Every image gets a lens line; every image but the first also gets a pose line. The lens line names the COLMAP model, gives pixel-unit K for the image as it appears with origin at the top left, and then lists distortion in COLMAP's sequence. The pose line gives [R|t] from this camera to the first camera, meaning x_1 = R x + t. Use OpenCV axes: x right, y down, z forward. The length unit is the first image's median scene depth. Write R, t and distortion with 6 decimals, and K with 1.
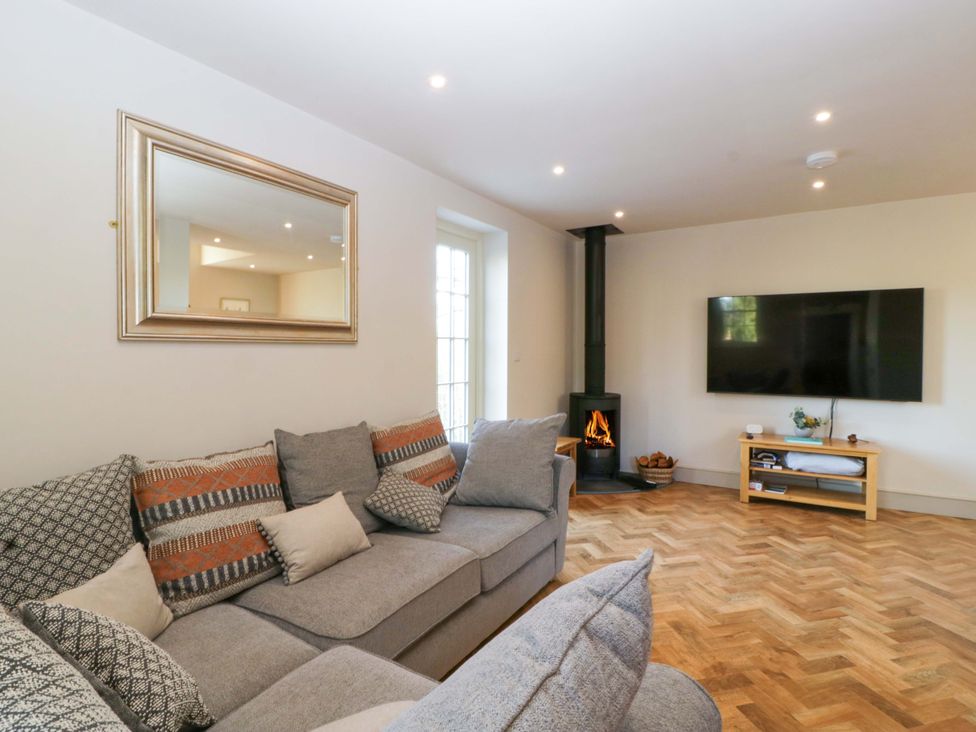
lens RADIAL K [[510.6, 0, 481.1], [0, 510.6, 354.0], [0, 0, 1]] dist [0.000278, -0.011560]
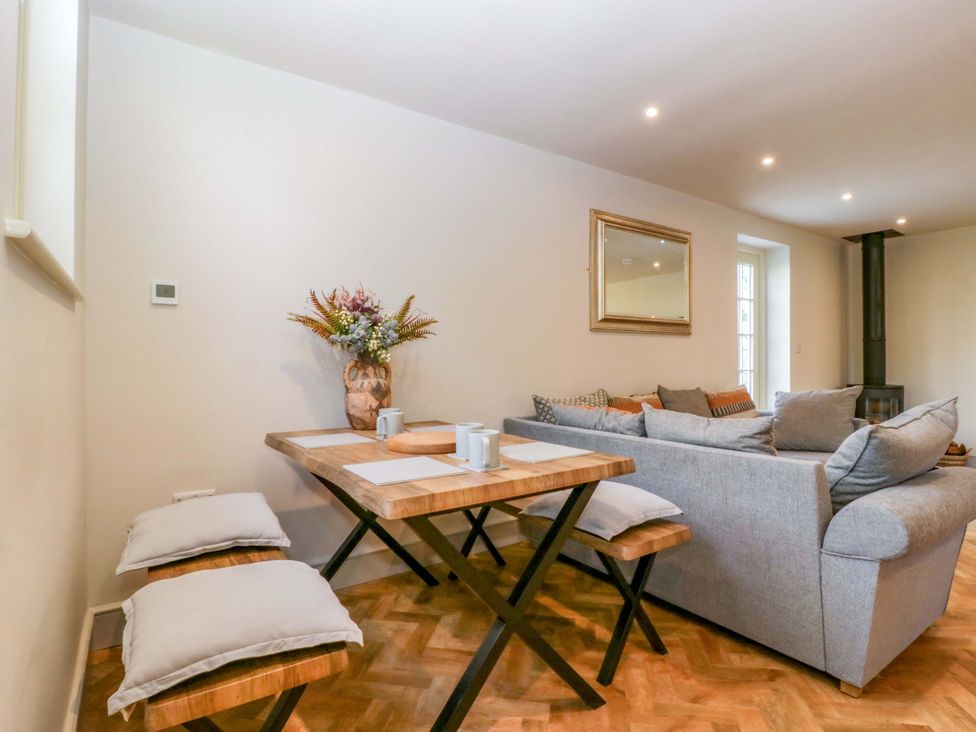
lens RADIAL K [[510.6, 0, 481.1], [0, 510.6, 354.0], [0, 0, 1]] dist [0.000278, -0.011560]
pose [[0.920302, -0.005934, -0.391163, -0.186386], [-0.001954, 0.999803, -0.019765, 0.053425], [0.391203, 0.018954, 0.920109, -0.487311]]
